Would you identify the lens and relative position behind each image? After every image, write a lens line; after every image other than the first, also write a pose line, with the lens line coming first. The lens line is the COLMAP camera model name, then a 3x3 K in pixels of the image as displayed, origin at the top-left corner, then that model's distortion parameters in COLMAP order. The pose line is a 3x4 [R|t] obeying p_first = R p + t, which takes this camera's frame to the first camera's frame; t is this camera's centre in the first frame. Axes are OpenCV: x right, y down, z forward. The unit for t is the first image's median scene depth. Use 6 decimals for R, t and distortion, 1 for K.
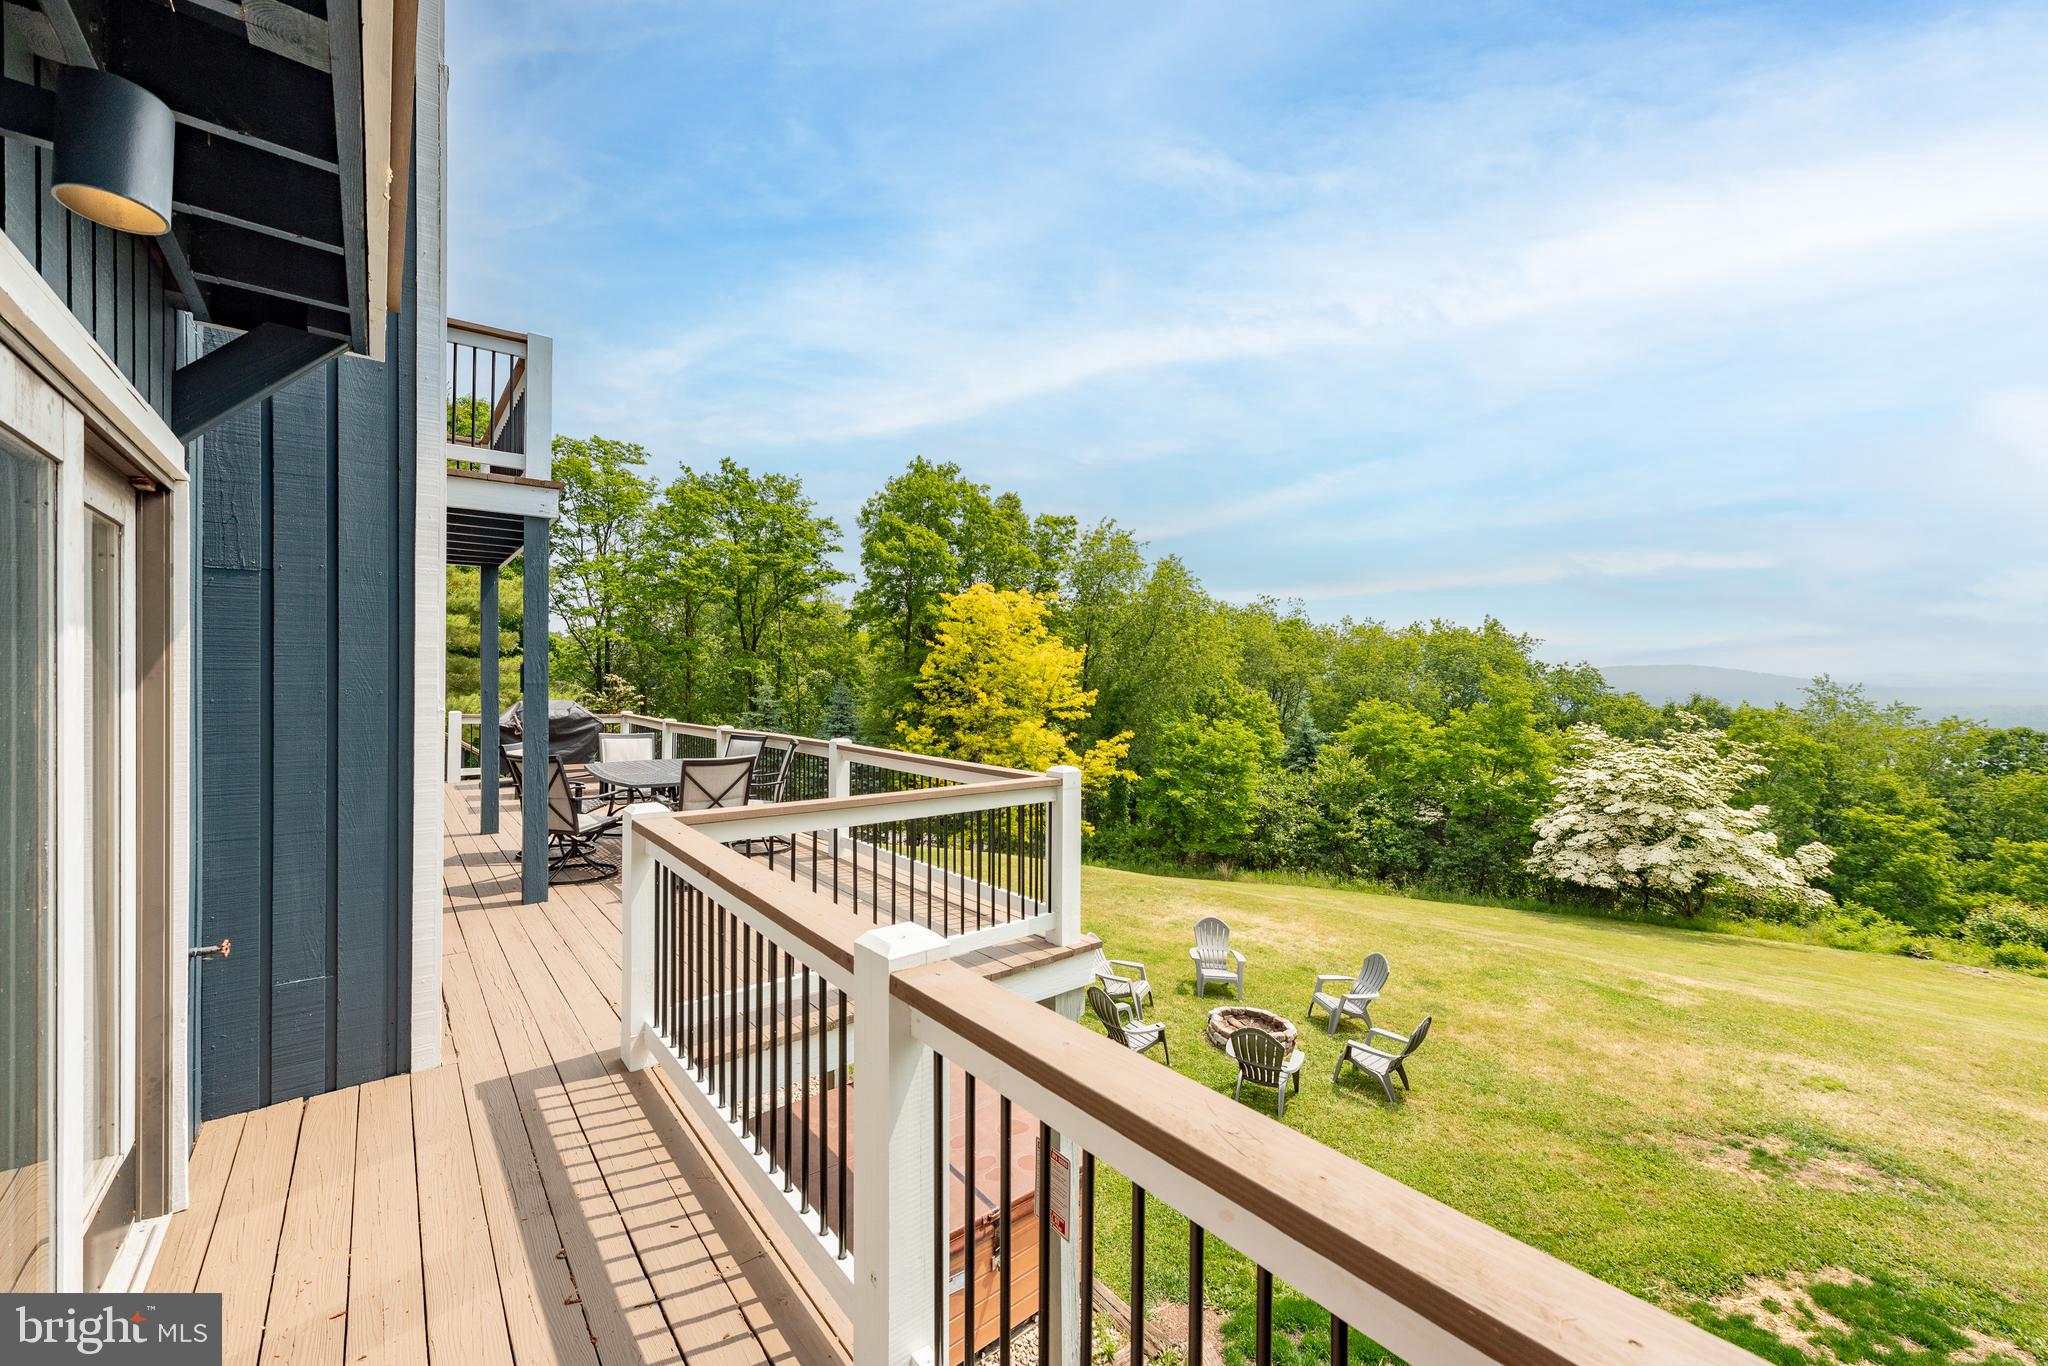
lens RADIAL K [[799.6, 0, 1026.0], [0, 799.6, 666.1], [0, 0, 1]] dist [0.006559, -0.003075]
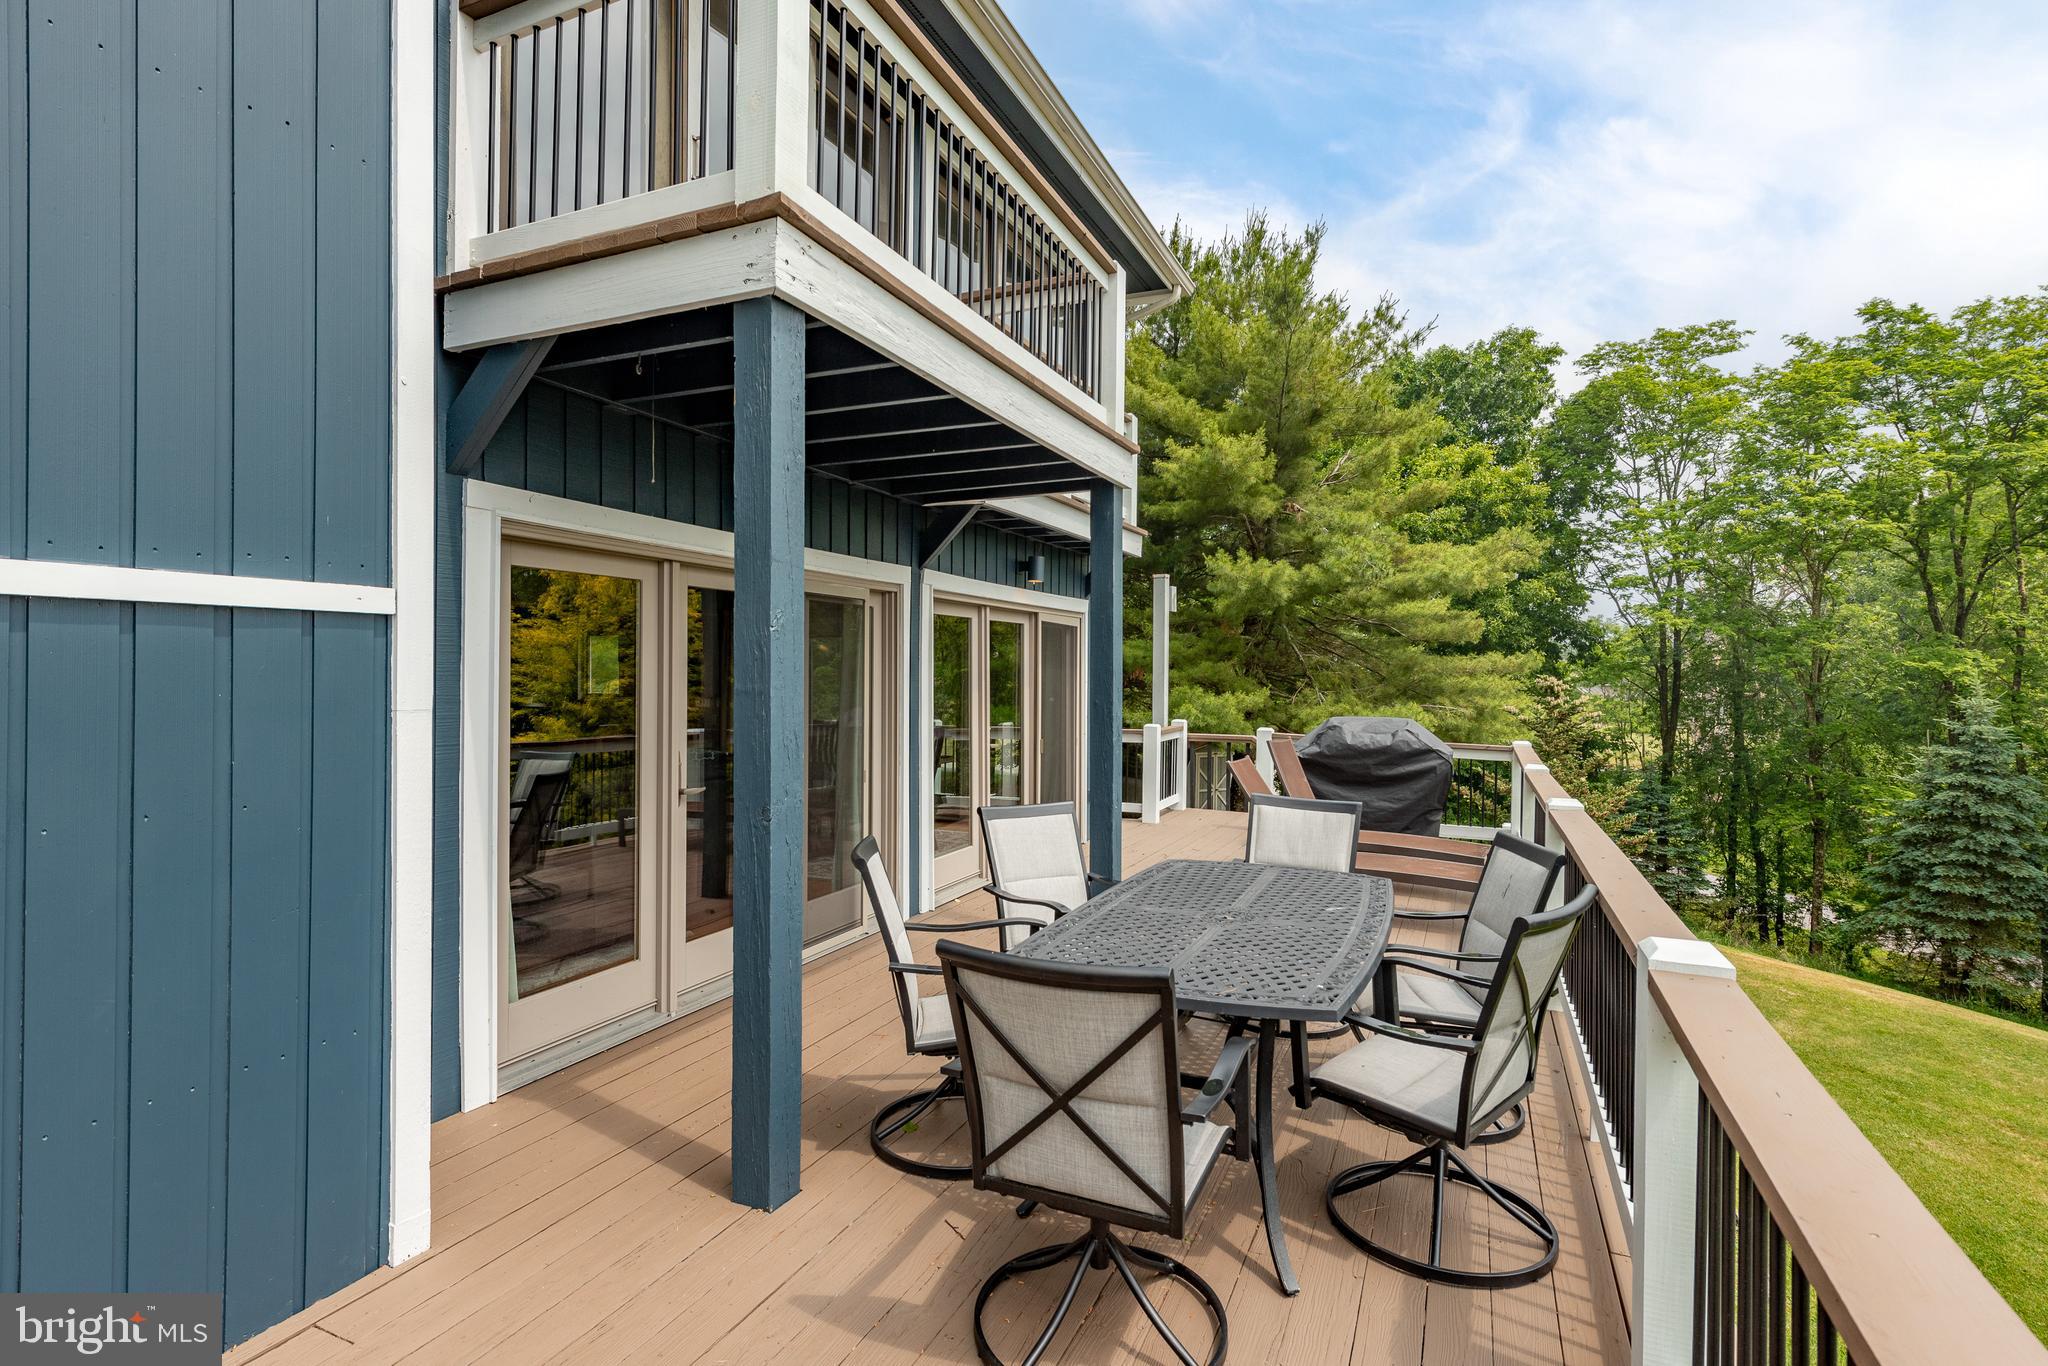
lens RADIAL K [[995.6, 0, 1034.8], [0, 995.6, 675.8], [0, 0, 1]] dist [0.000380, 0.000675]
pose [[0.445076, 0.001291, -0.895492, -0.012687], [0.007121, 0.999962, 0.004980, 0.002557], [0.895464, -0.008593, 0.445050, 0.147220]]
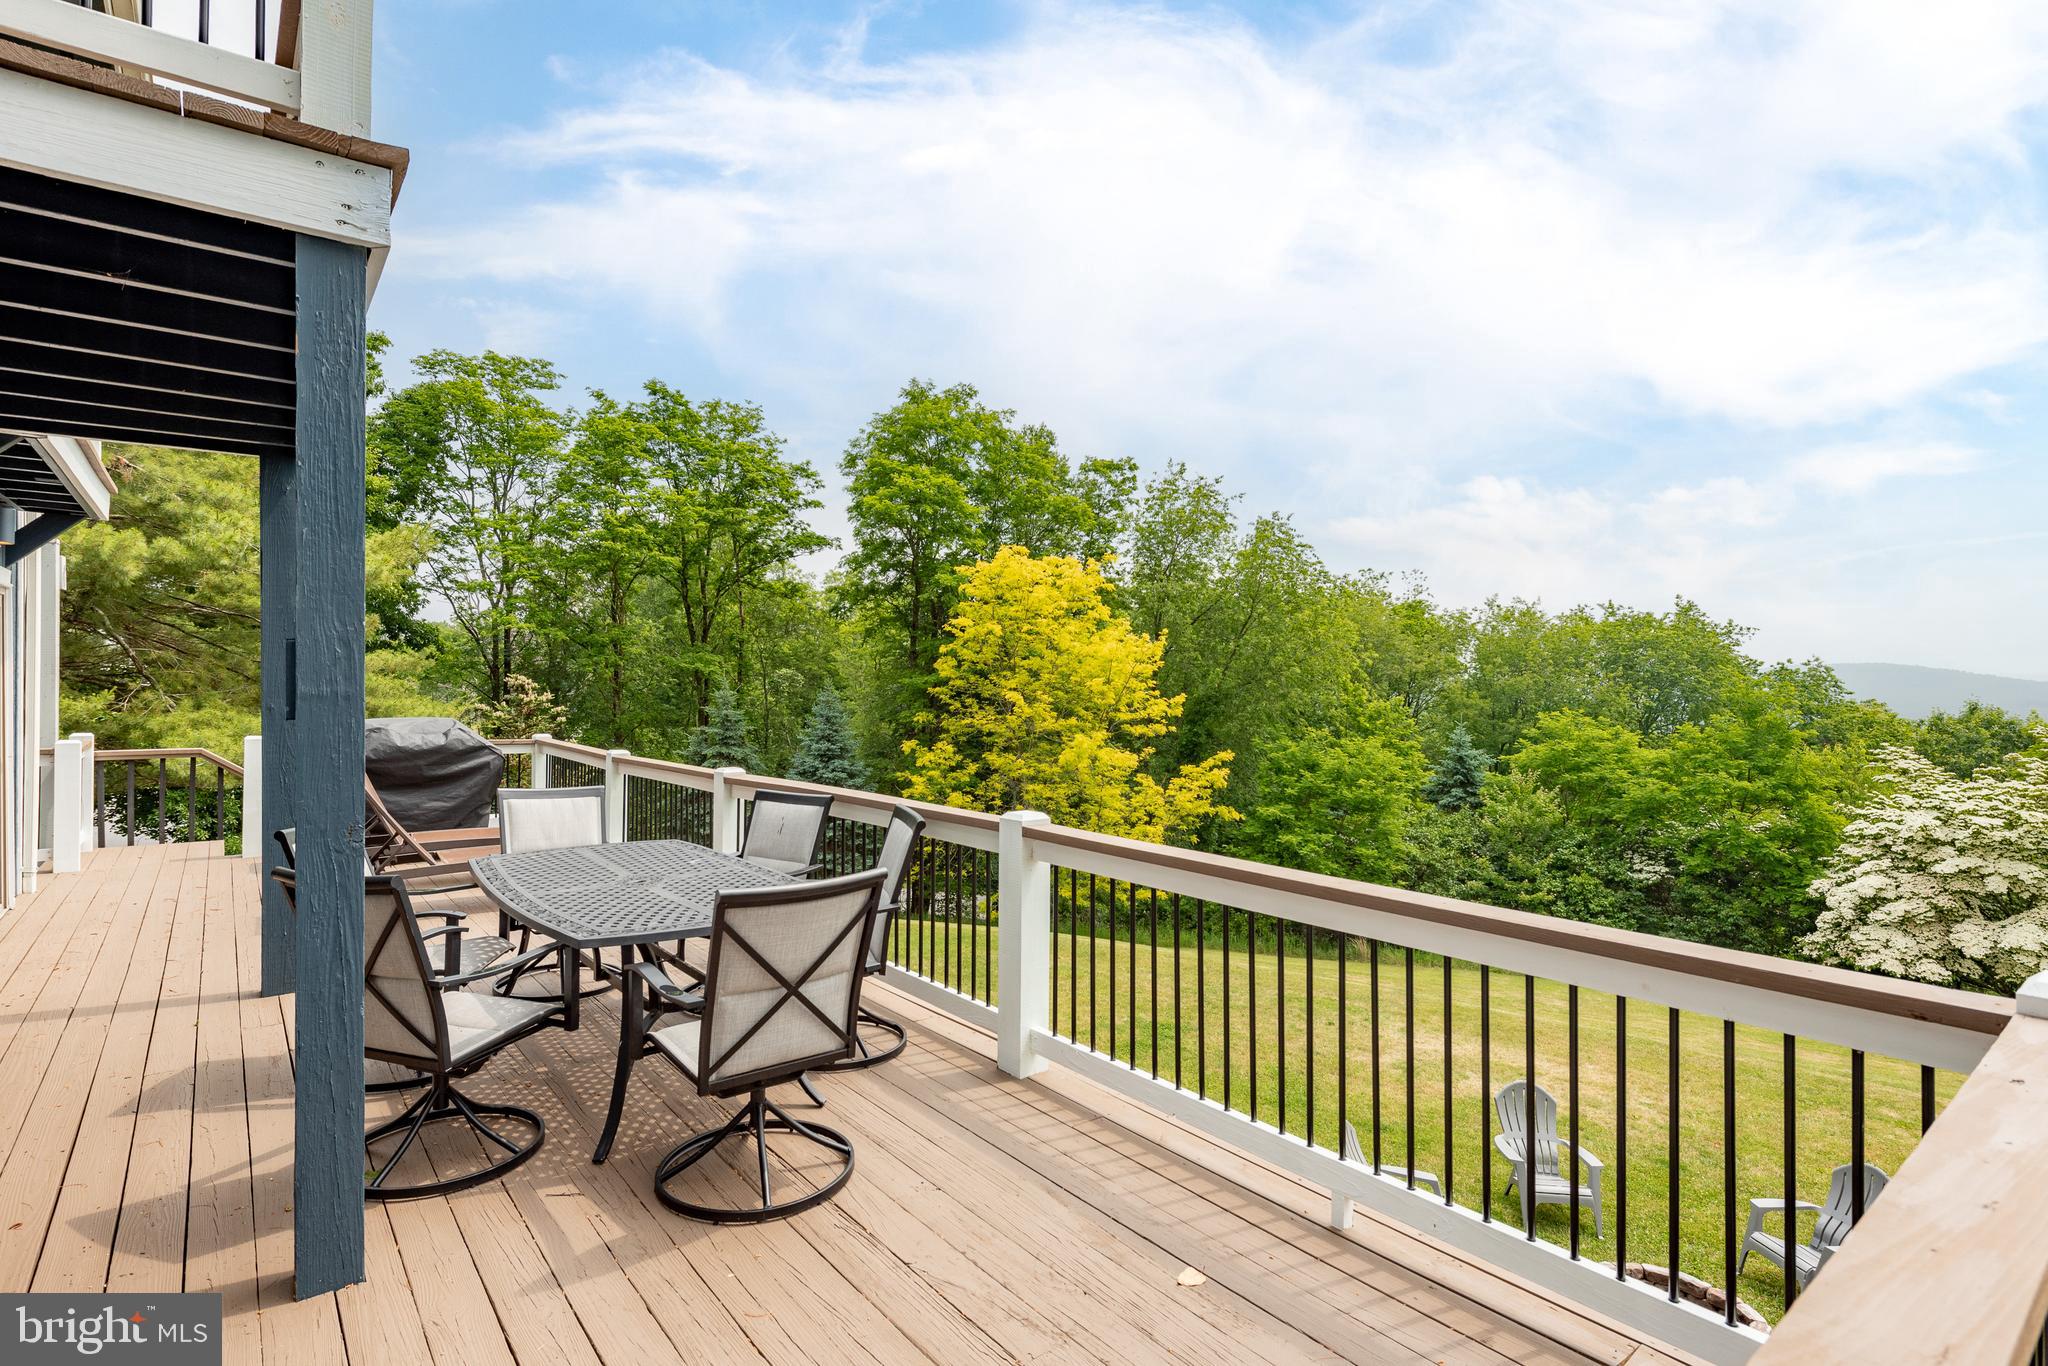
lens RADIAL K [[995.6, 0, 1014.1], [0, 995.6, 684.6], [0, 0, 1]] dist [0.000380, 0.000675]
pose [[0.999922, 0.000406, -0.012484, -0.047866], [-0.000162, 0.999810, 0.019513, 0.001909], [0.012489, -0.019509, 0.999732, 0.092325]]
